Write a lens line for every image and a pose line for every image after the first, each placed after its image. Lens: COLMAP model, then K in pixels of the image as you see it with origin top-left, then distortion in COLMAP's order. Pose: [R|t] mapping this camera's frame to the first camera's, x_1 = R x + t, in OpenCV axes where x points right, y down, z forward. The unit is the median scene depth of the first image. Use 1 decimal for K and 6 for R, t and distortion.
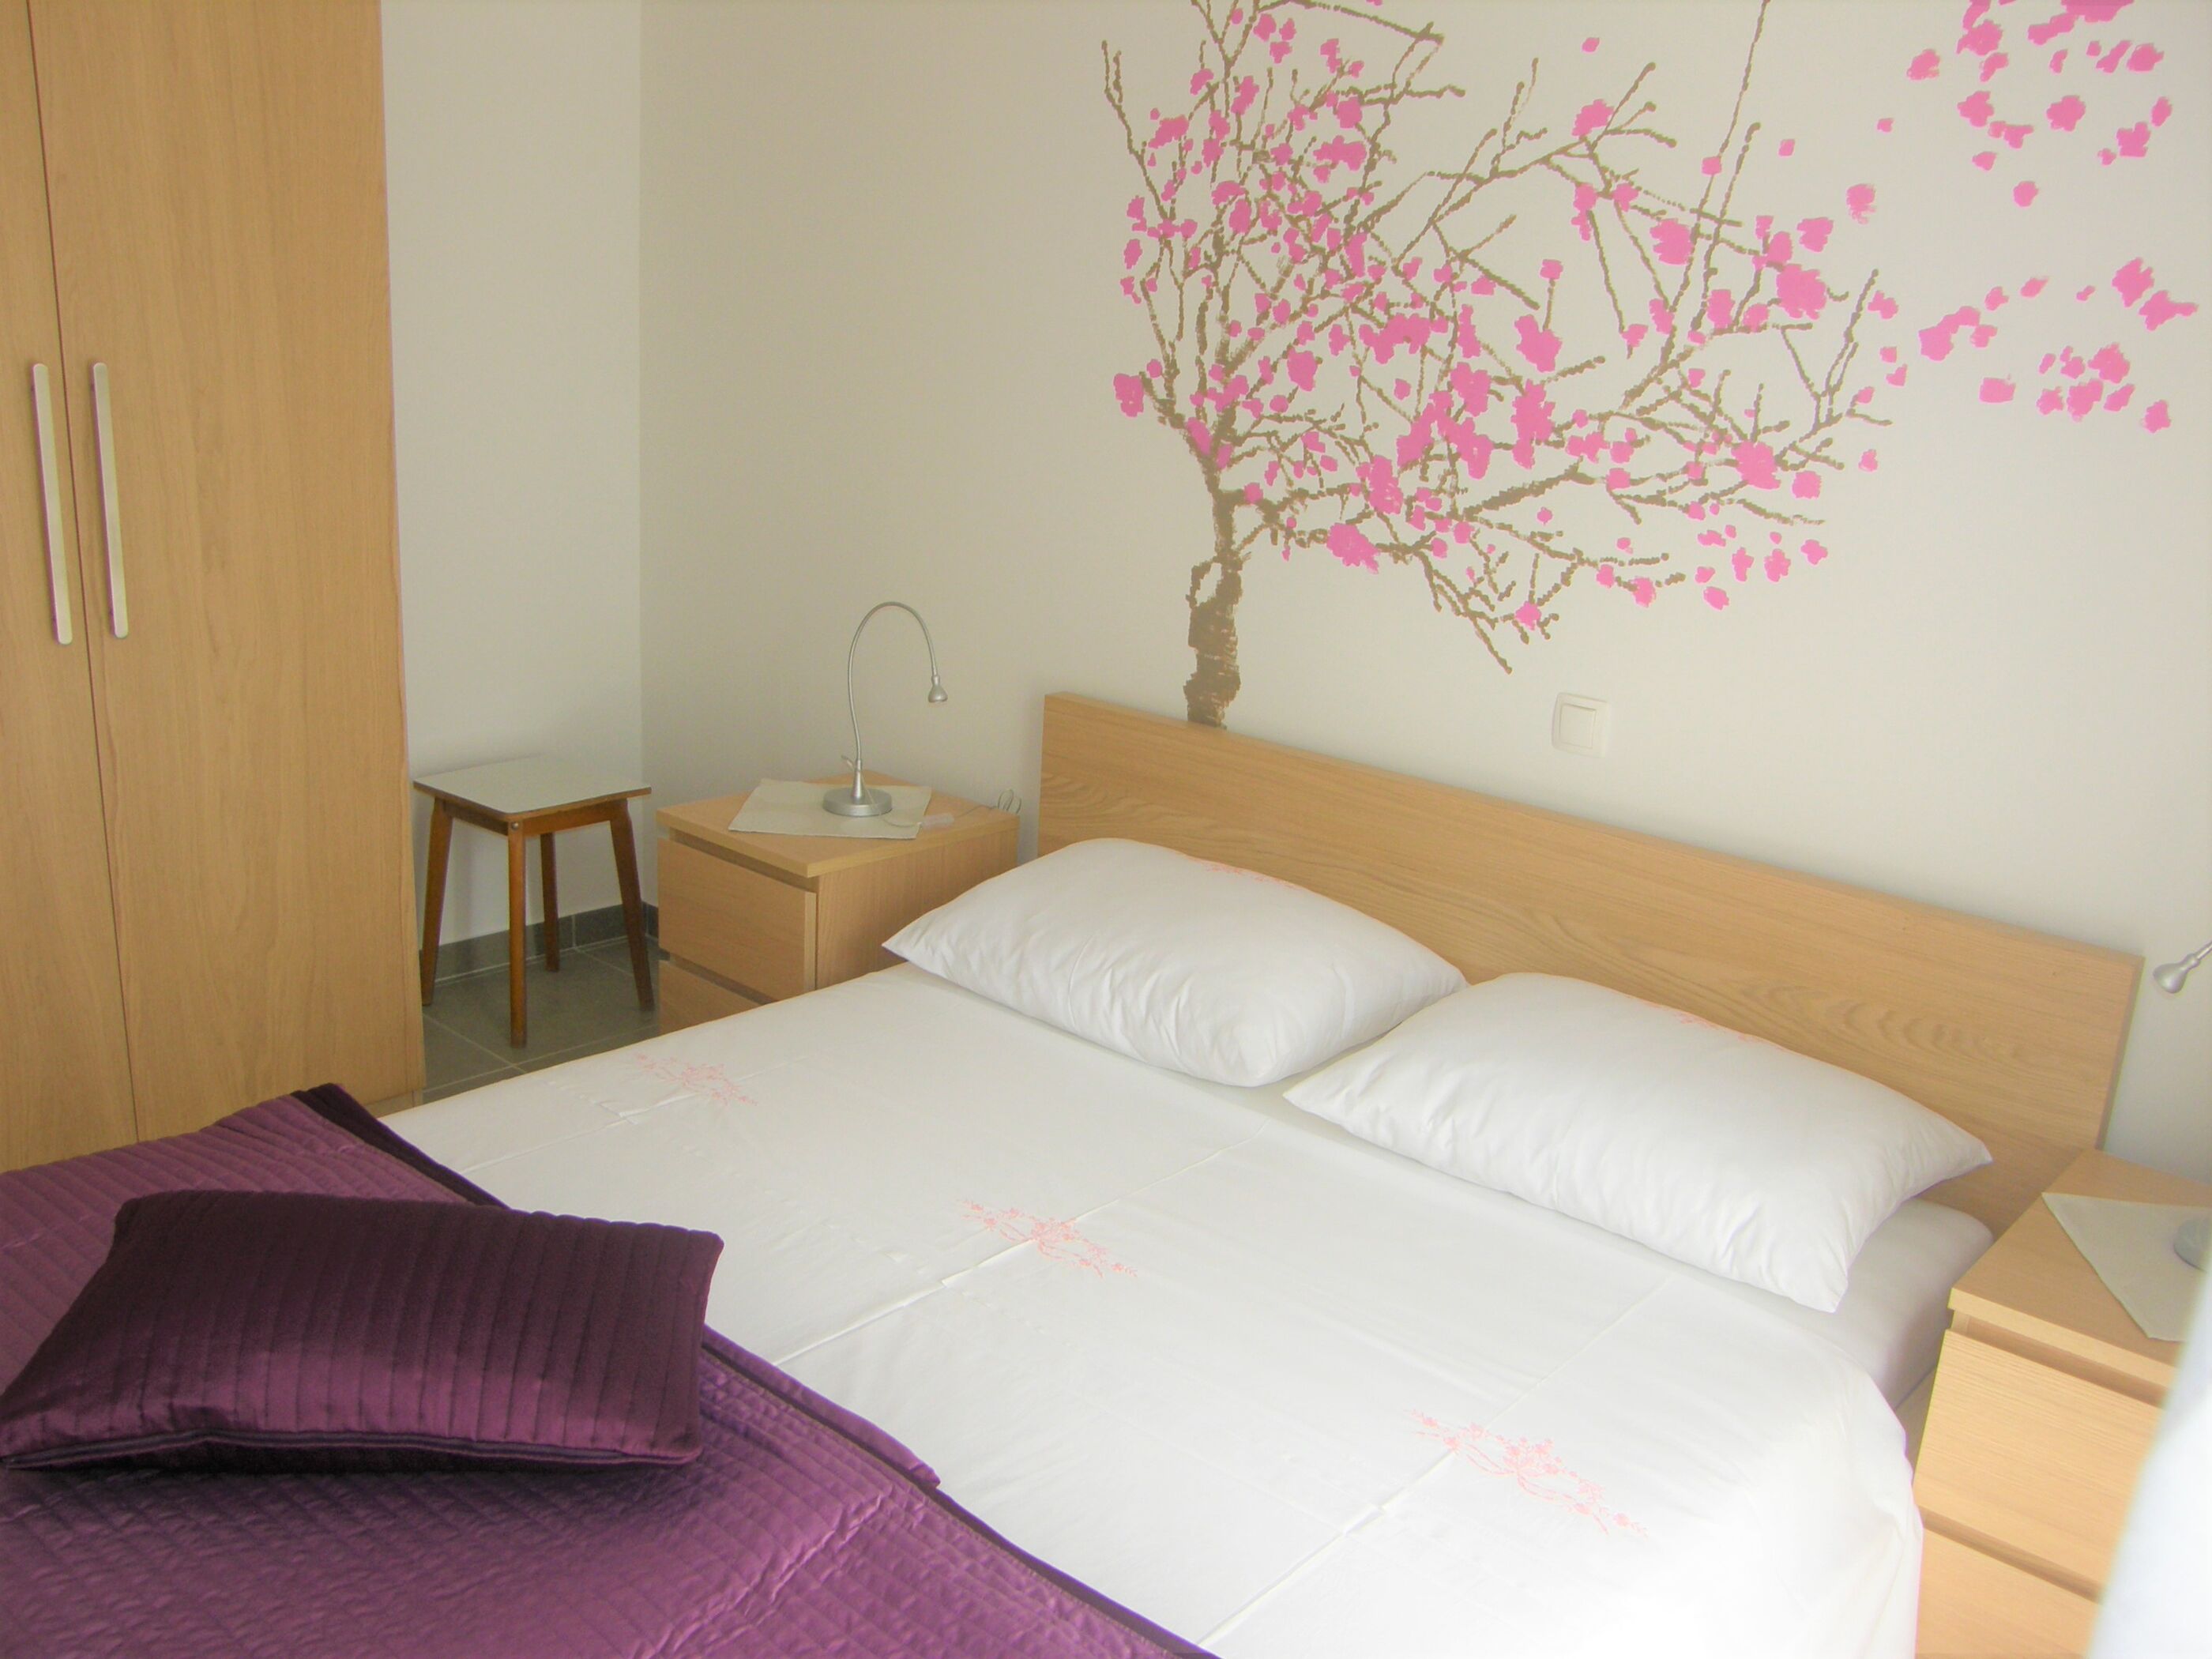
lens RADIAL K [[1955.2, 0, 1096.6], [0, 1955.2, 840.2], [0, 0, 1]] dist [-0.132533, 0.124905]
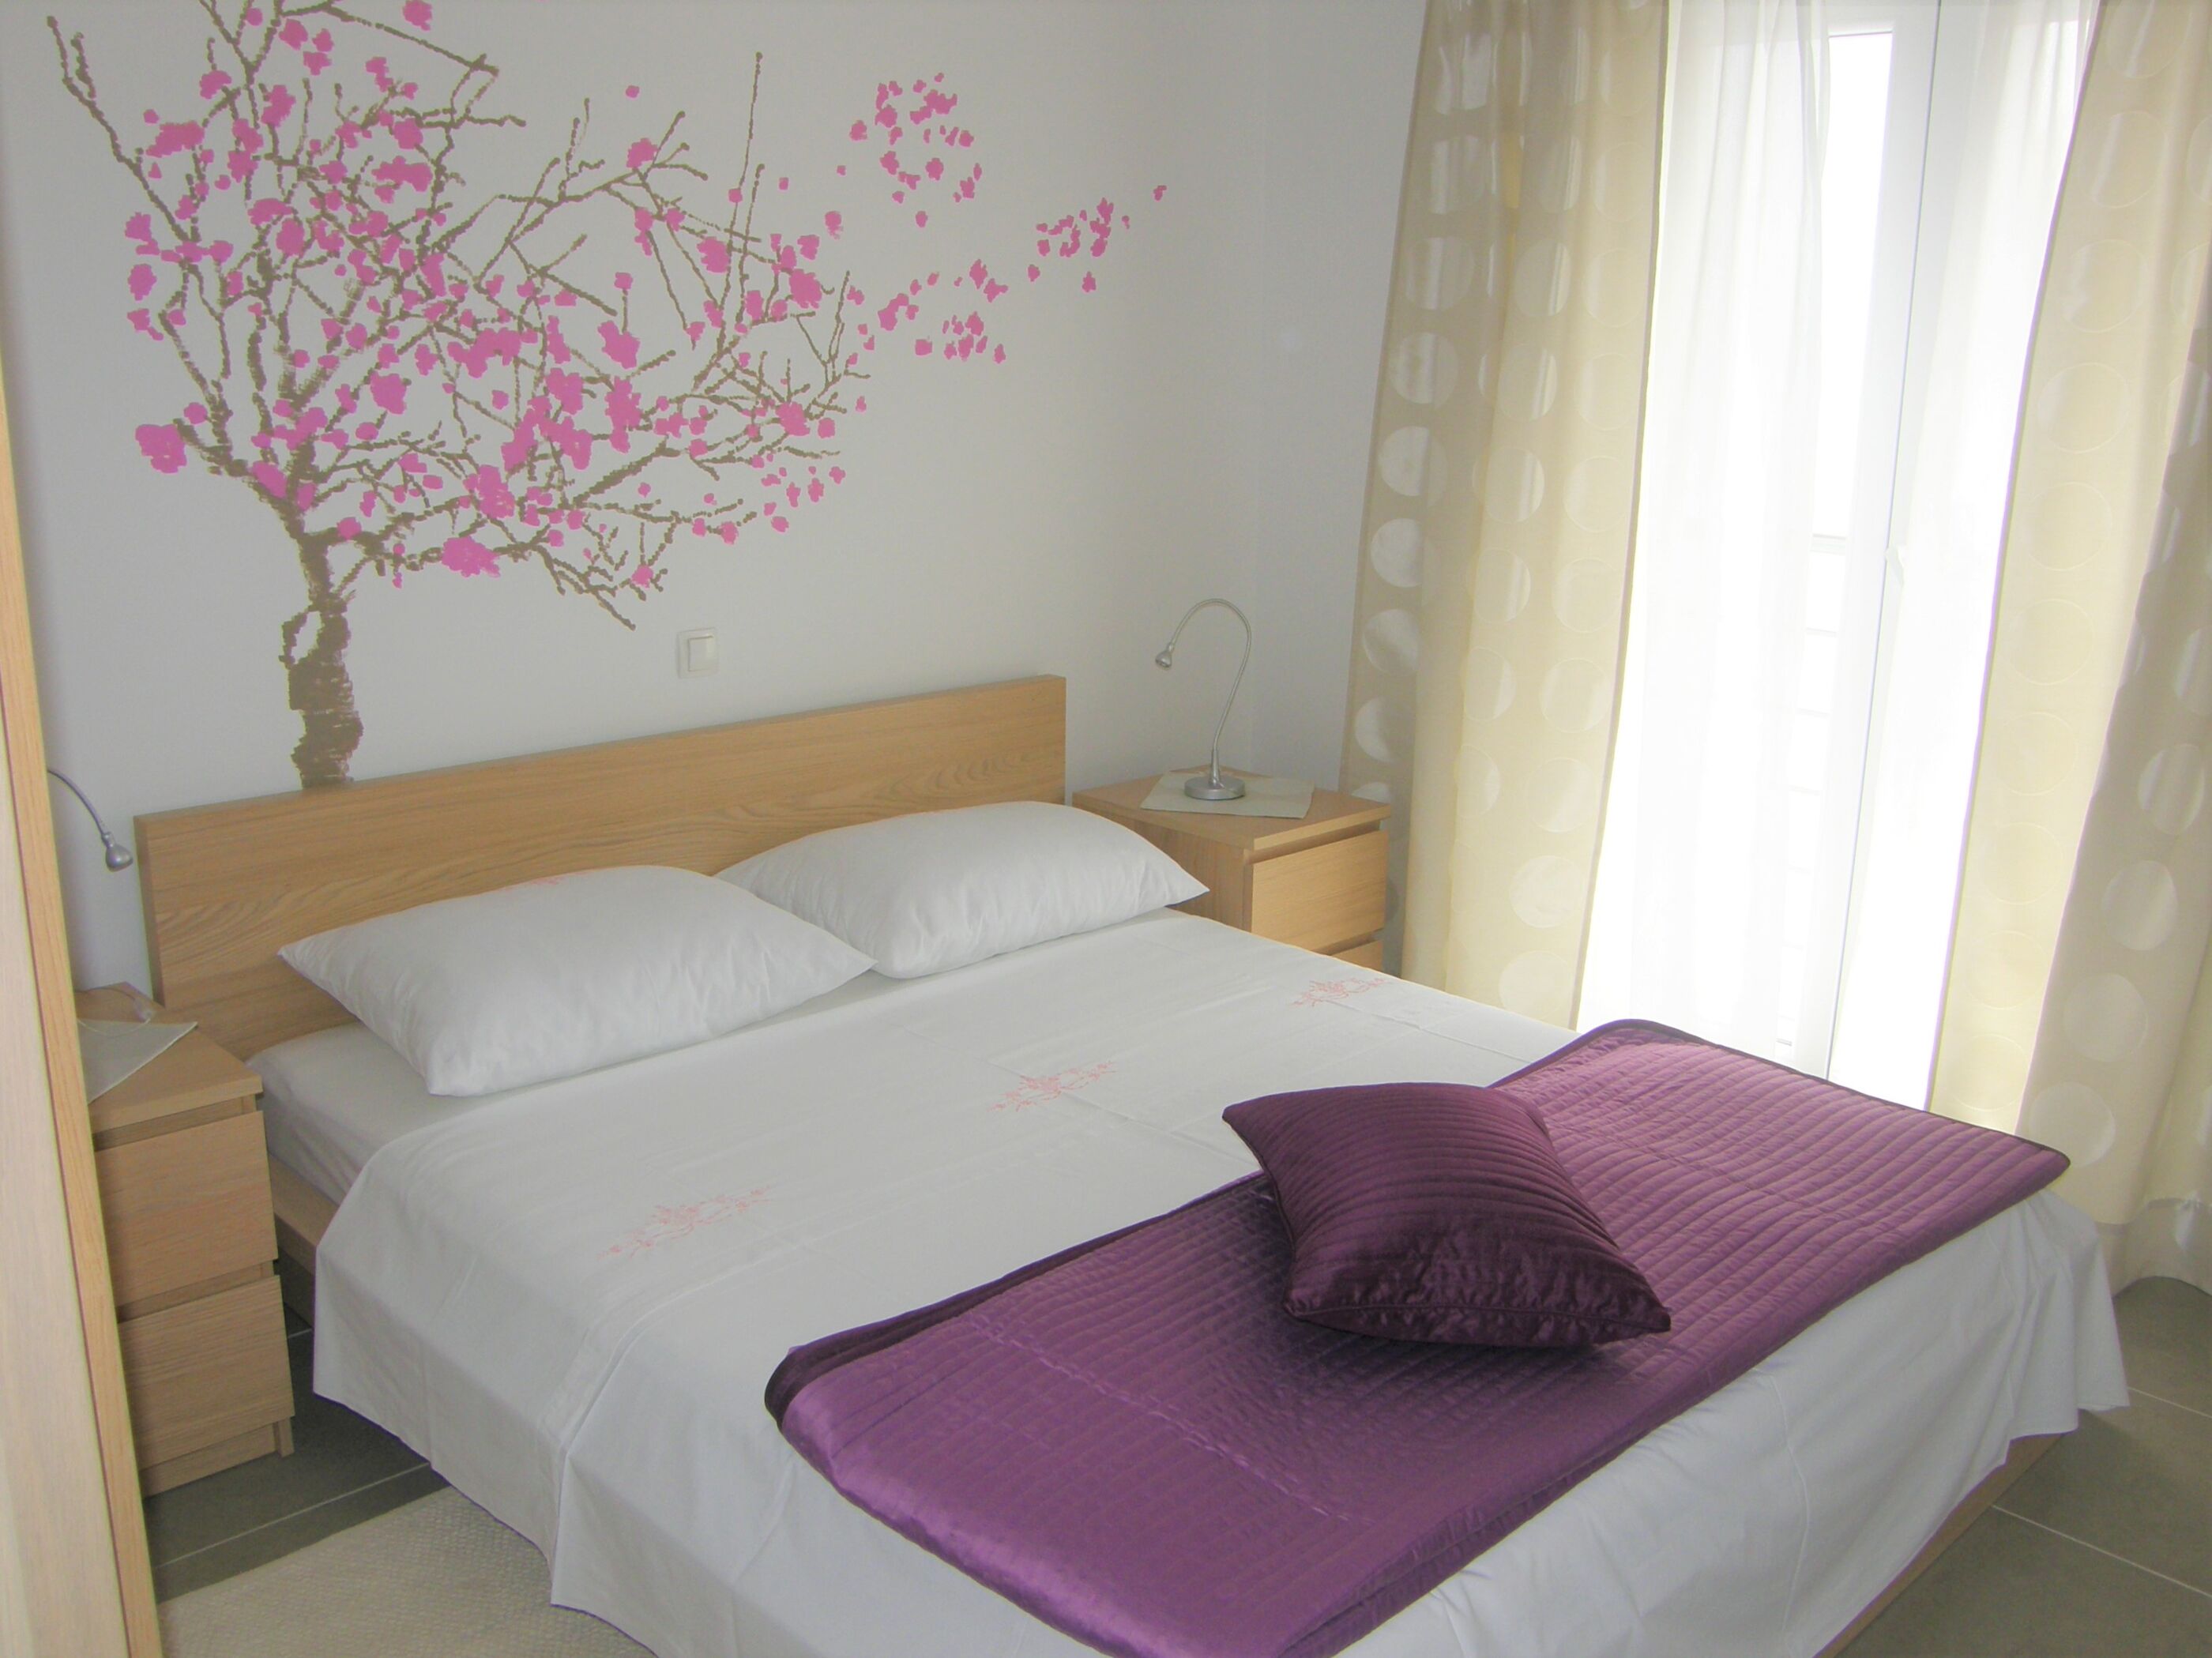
lens RADIAL K [[1955.0, 0, 1107.4], [0, 1955.0, 827.5], [0, 0, 1]] dist [-0.132533, 0.124905]
pose [[0.079591, -0.303299, 0.949566, -0.910144], [0.271114, 0.923265, 0.272174, -0.218104], [-0.959251, 0.235778, 0.155713, 0.586325]]
